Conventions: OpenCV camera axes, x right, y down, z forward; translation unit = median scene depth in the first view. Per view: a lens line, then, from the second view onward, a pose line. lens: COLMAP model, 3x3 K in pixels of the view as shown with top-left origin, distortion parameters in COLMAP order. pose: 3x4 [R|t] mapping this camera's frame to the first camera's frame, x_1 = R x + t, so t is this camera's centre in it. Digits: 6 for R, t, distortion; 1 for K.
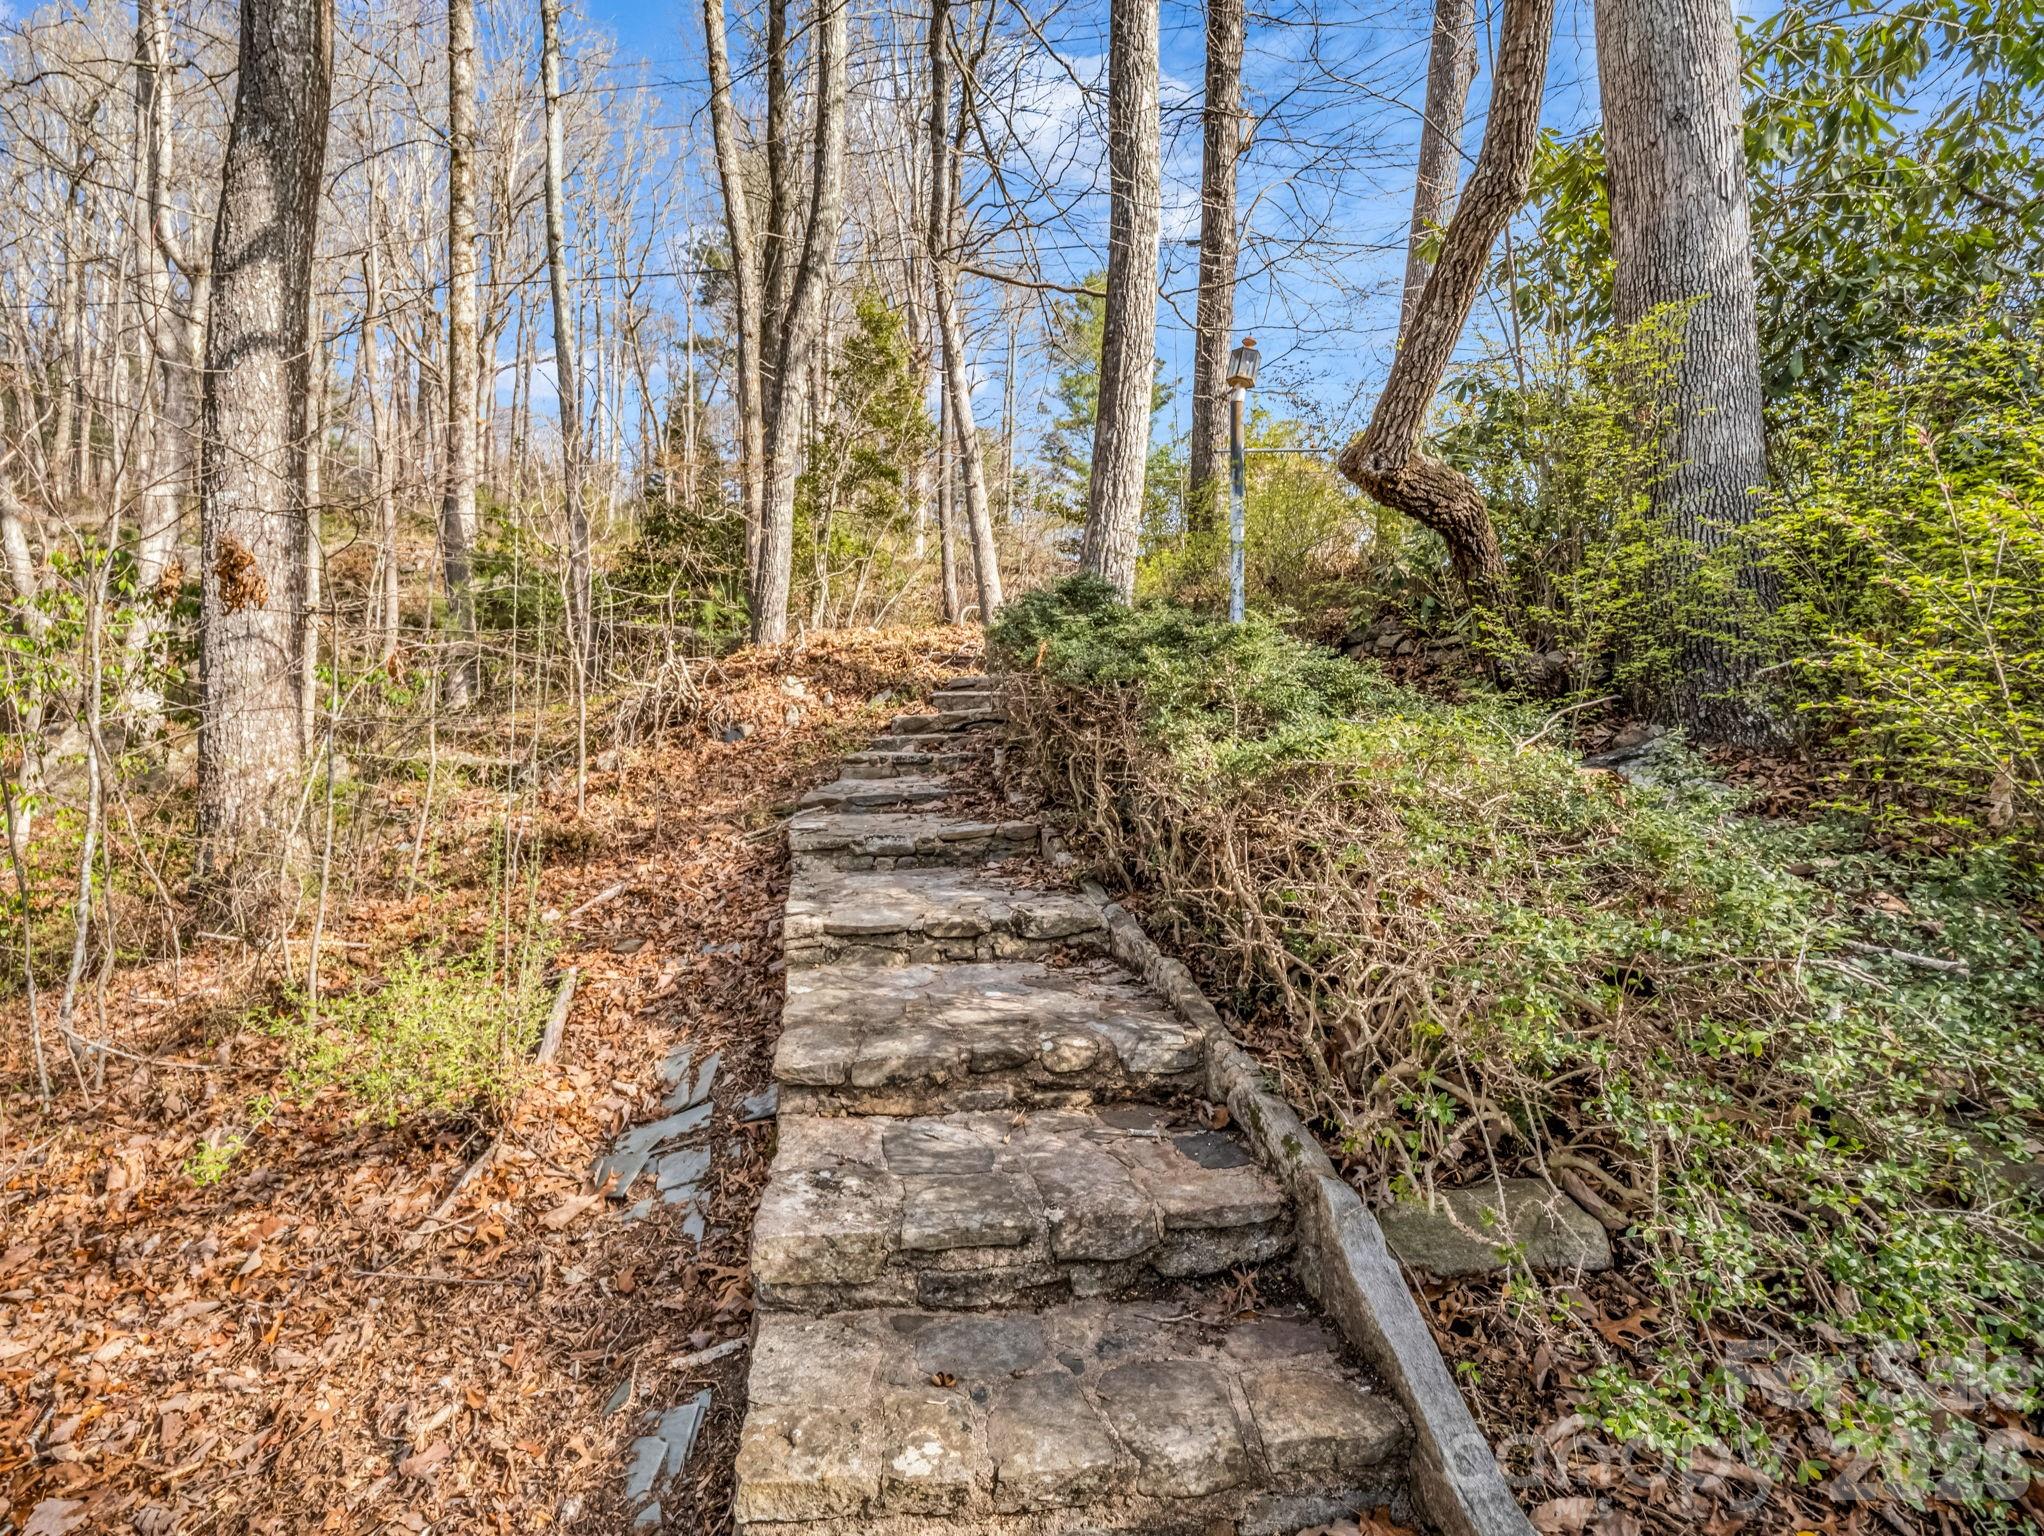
lens RADIAL K [[1015.6, 0, 1023.7], [0, 1015.6, 753.0], [0, 0, 1]] dist [-0.004061, -0.002114]
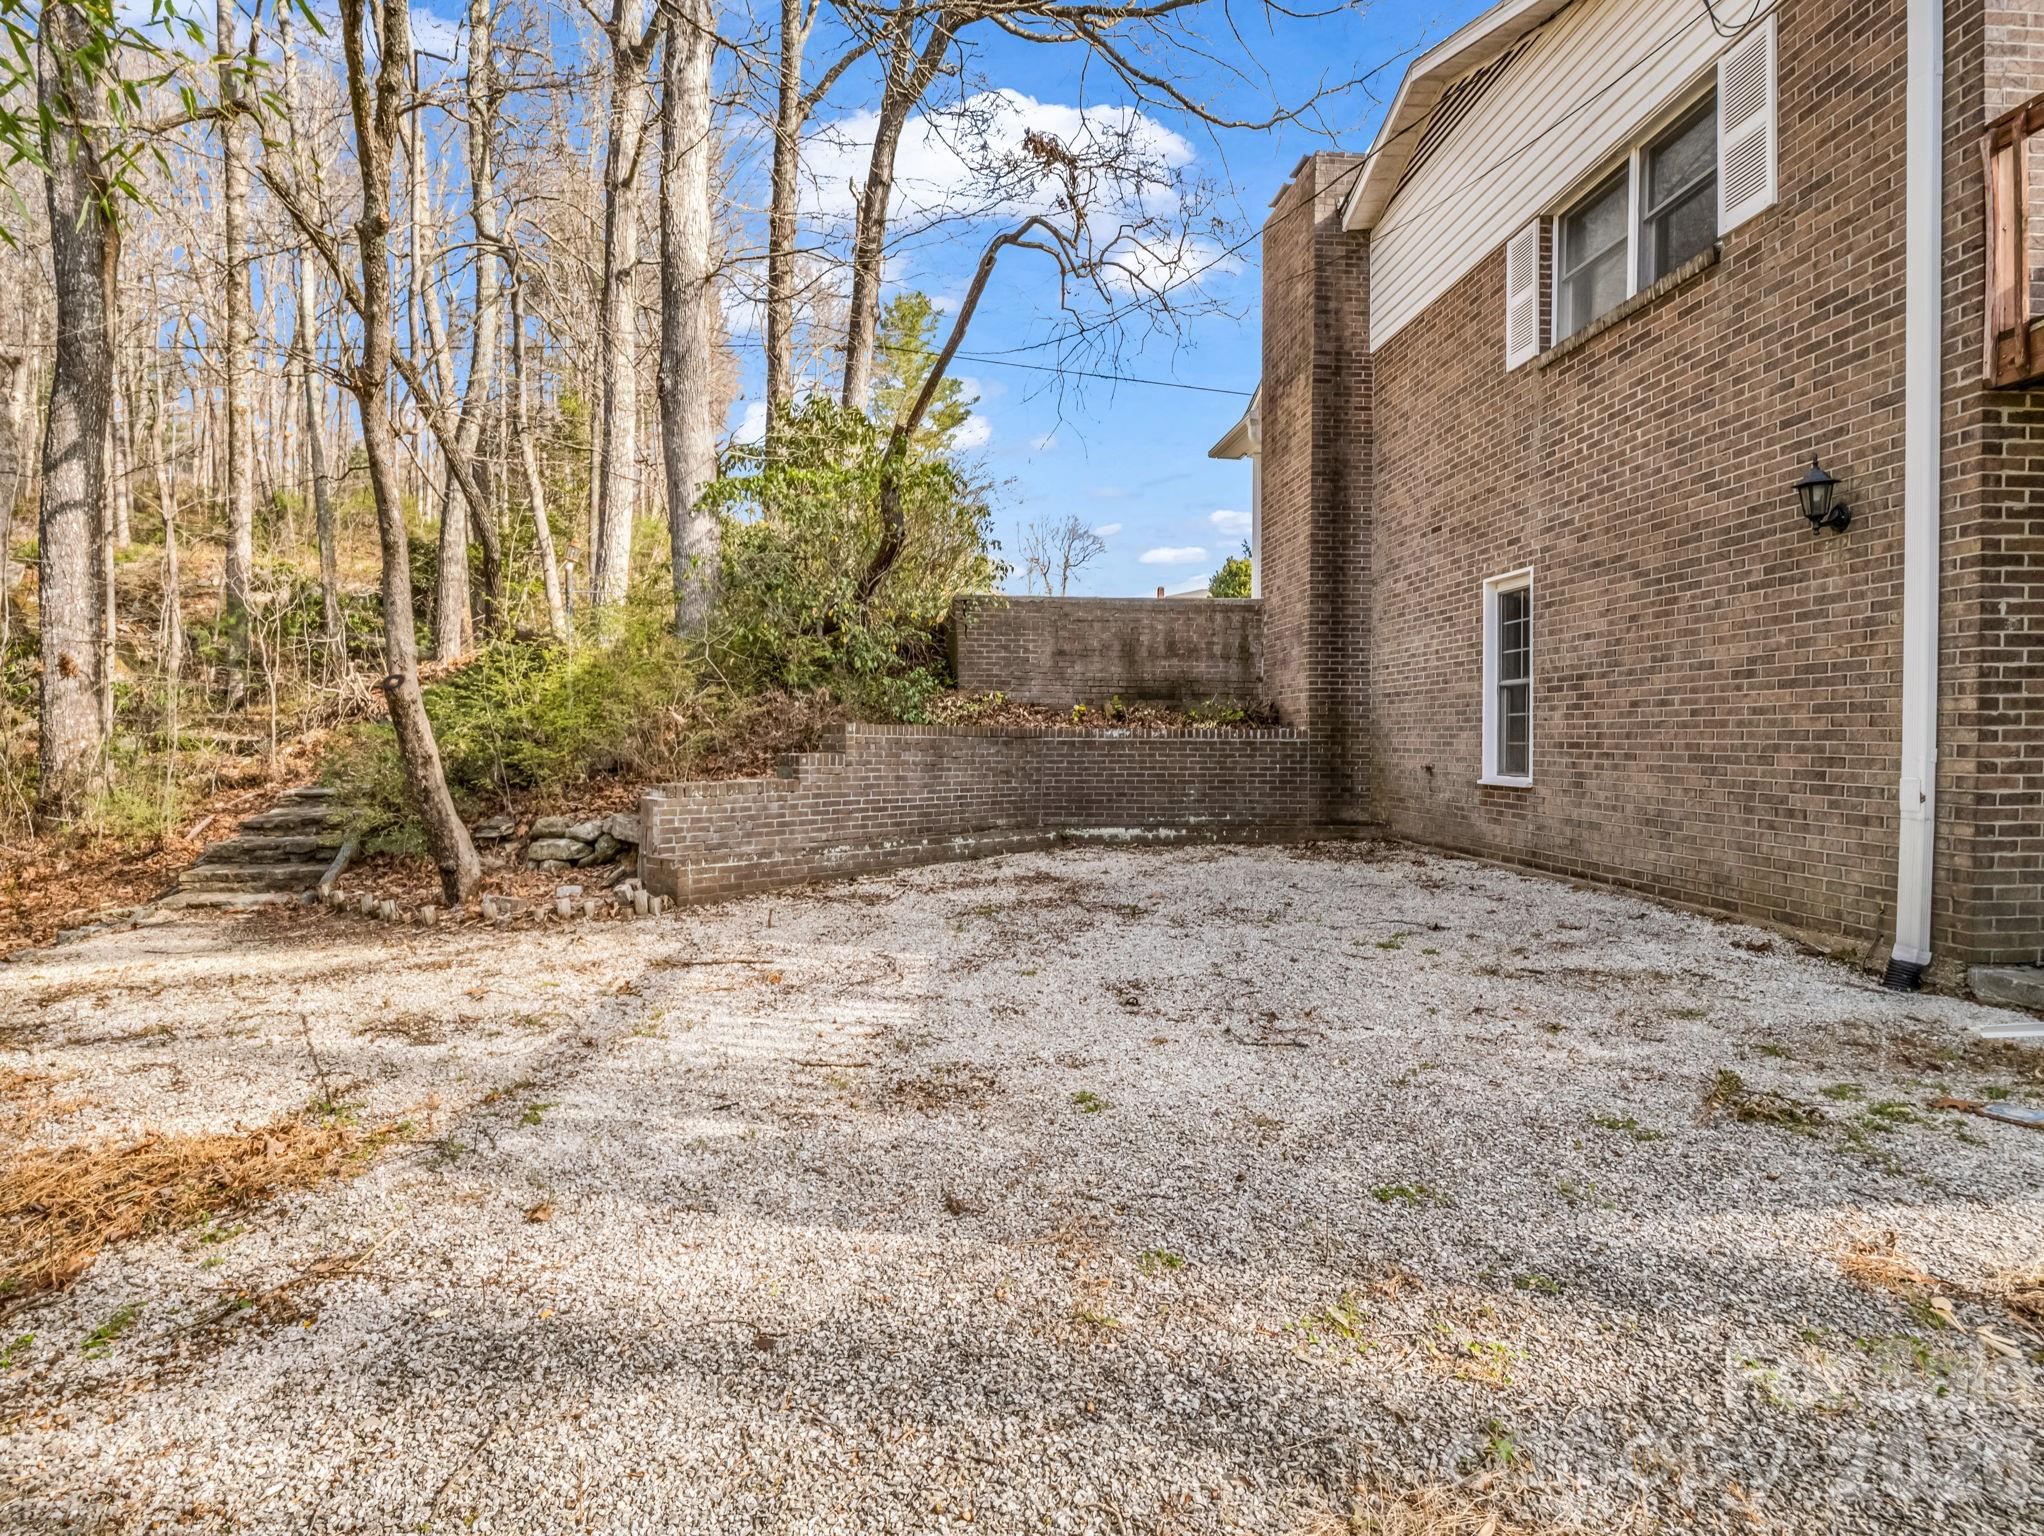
lens RADIAL K [[1015.6, 0, 1023.7], [0, 1015.6, 753.0], [0, 0, 1]] dist [-0.004061, -0.002114]
pose [[0.994306, -0.001067, 0.106558, 0.734515], [-0.000835, 0.999841, 0.017797, 0.003745], [-0.106560, -0.017784, 0.994147, -0.972786]]
